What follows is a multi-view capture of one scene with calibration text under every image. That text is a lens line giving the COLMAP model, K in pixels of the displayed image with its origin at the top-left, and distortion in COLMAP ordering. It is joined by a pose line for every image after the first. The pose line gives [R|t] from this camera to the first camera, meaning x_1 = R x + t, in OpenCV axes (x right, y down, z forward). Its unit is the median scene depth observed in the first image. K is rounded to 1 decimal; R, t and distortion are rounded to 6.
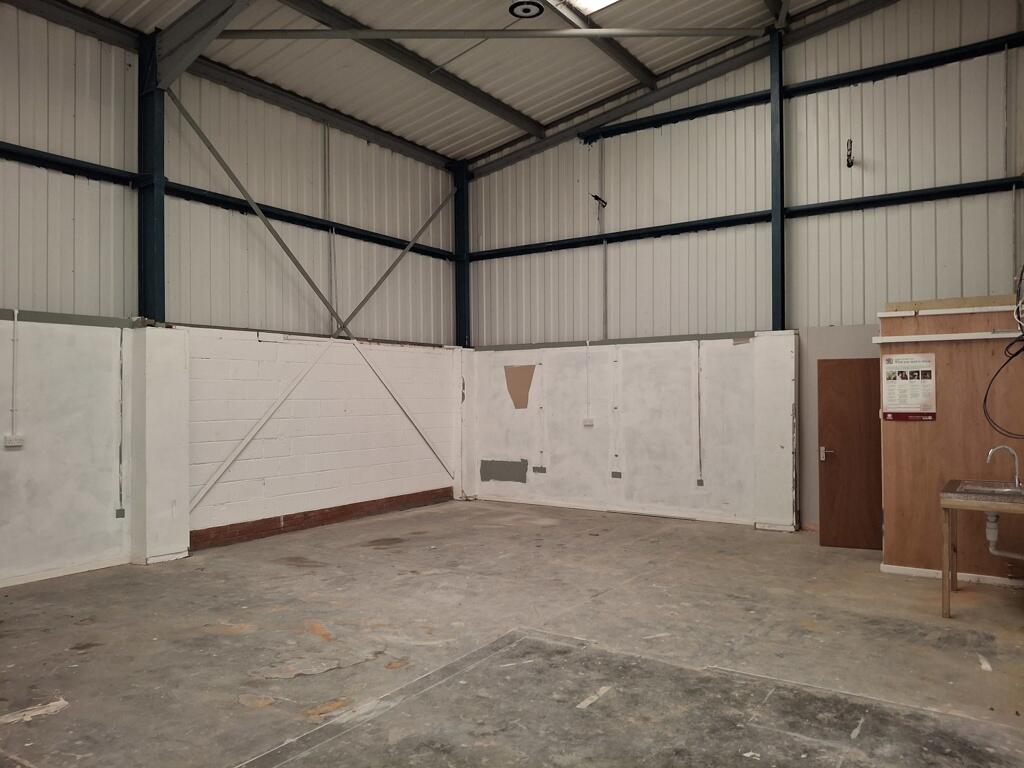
lens RADIAL K [[758.3, 0, 502.7], [0, 758.3, 380.7], [0, 0, 1]] dist [0.112086, -0.196237]
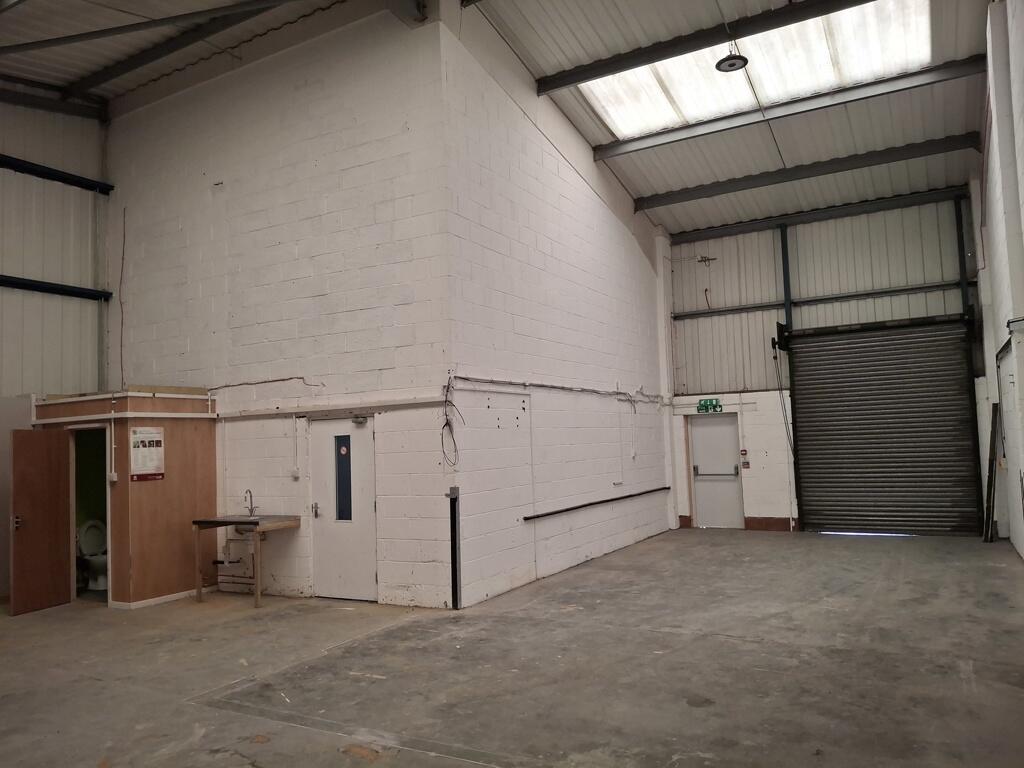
lens RADIAL K [[758.3, 0, 502.7], [0, 758.3, 380.7], [0, 0, 1]] dist [0.112086, -0.196237]
pose [[-0.081943, 0.091769, 0.992403, -1.125440], [0.019434, 0.995710, -0.090470, 0.021798], [-0.996448, 0.011873, -0.083375, 0.764750]]
